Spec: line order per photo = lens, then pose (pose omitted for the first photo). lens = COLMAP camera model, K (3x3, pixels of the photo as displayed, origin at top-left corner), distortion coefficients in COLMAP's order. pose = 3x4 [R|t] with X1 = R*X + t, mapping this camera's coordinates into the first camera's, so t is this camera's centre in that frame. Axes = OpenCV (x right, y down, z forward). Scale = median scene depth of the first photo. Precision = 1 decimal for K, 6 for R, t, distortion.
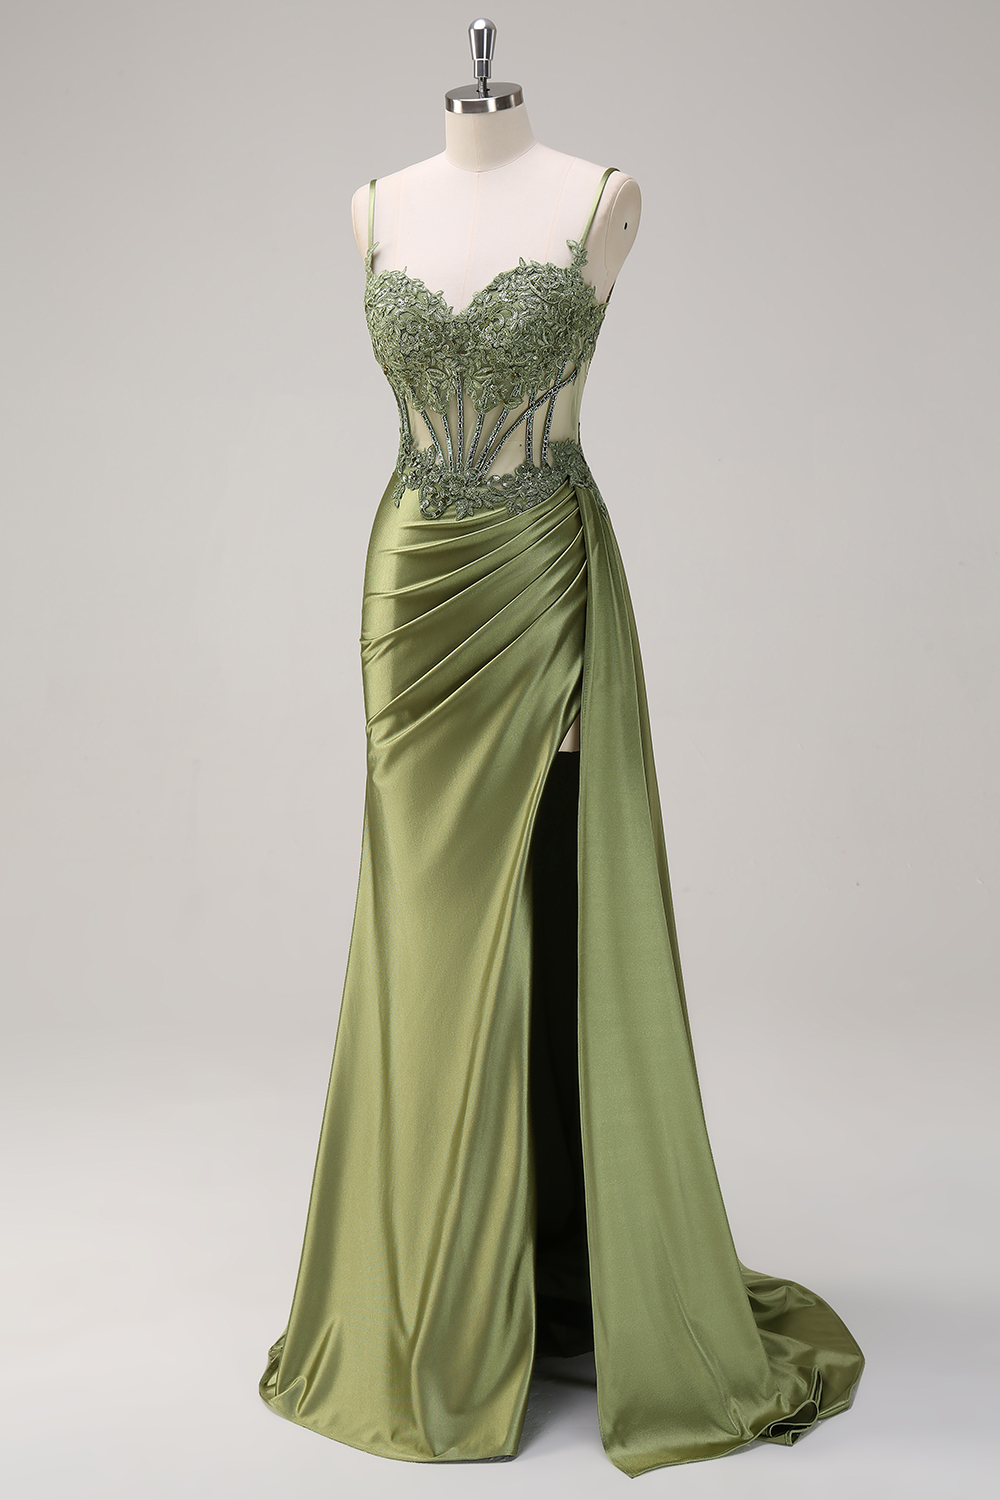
lens RADIAL K [[2240.8, 0, 353.8], [0, 2240.8, 750.3], [0, 0, 1]] dist [0.257251, -1.469397]
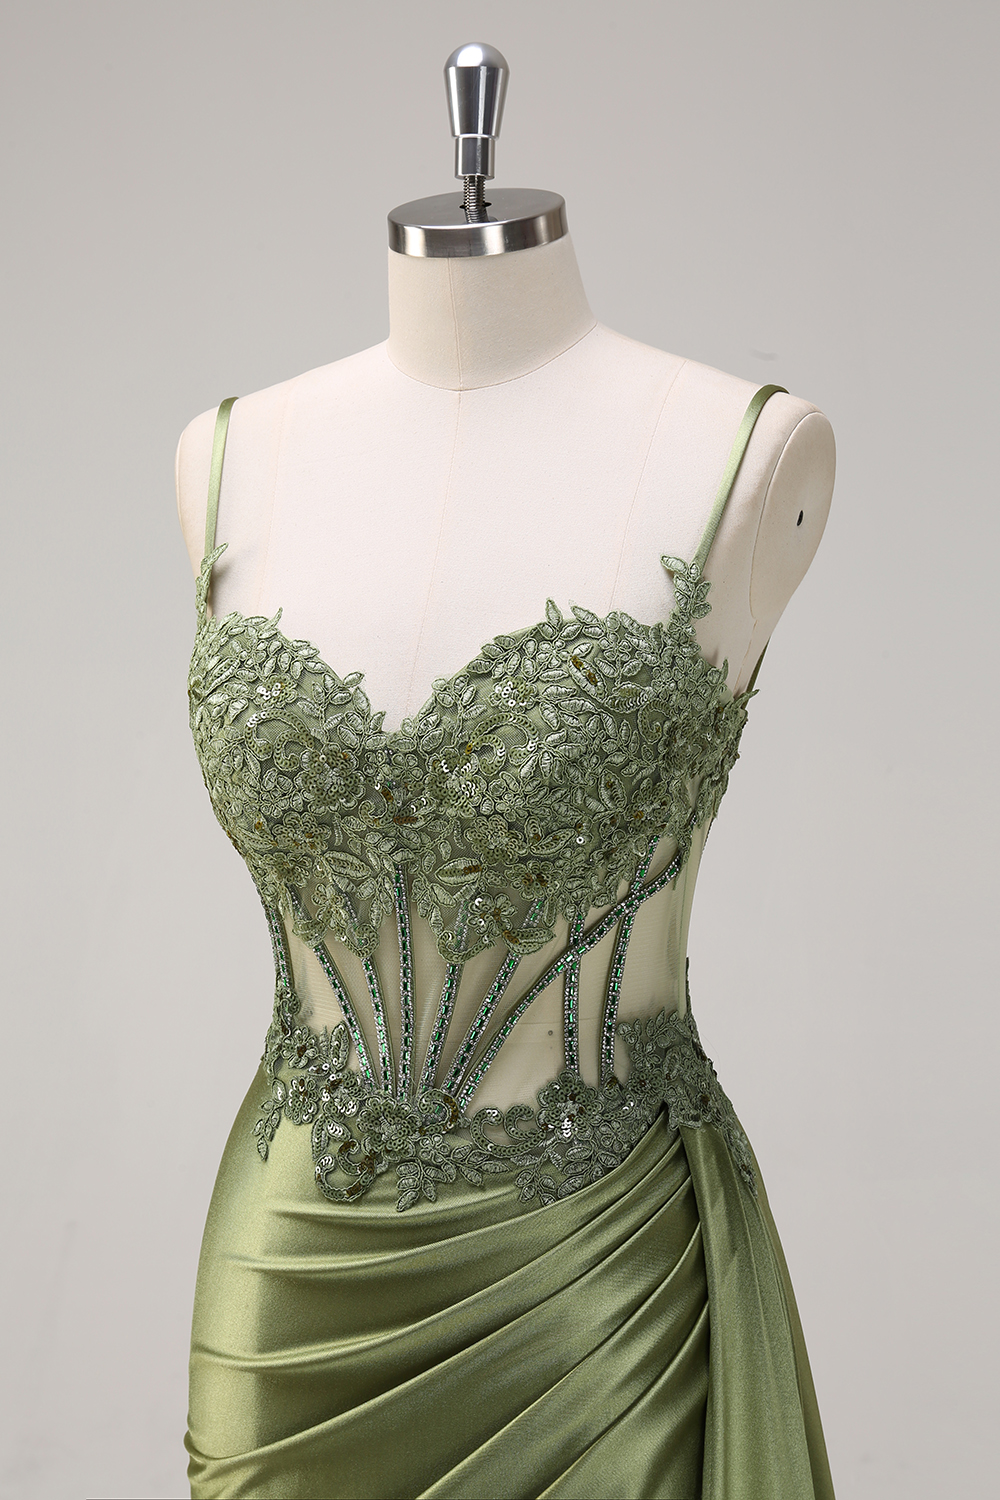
lens RADIAL K [[2636.9, 0, 500.0], [0, 2636.9, 750.0], [0, 0, 1]] dist [0.005683, 0.037459]
pose [[0.999859, 0.015430, 0.006626, 0.060914], [-0.014814, 0.996297, -0.084693, -0.146641], [-0.007909, 0.084583, 0.996385, 0.512329]]
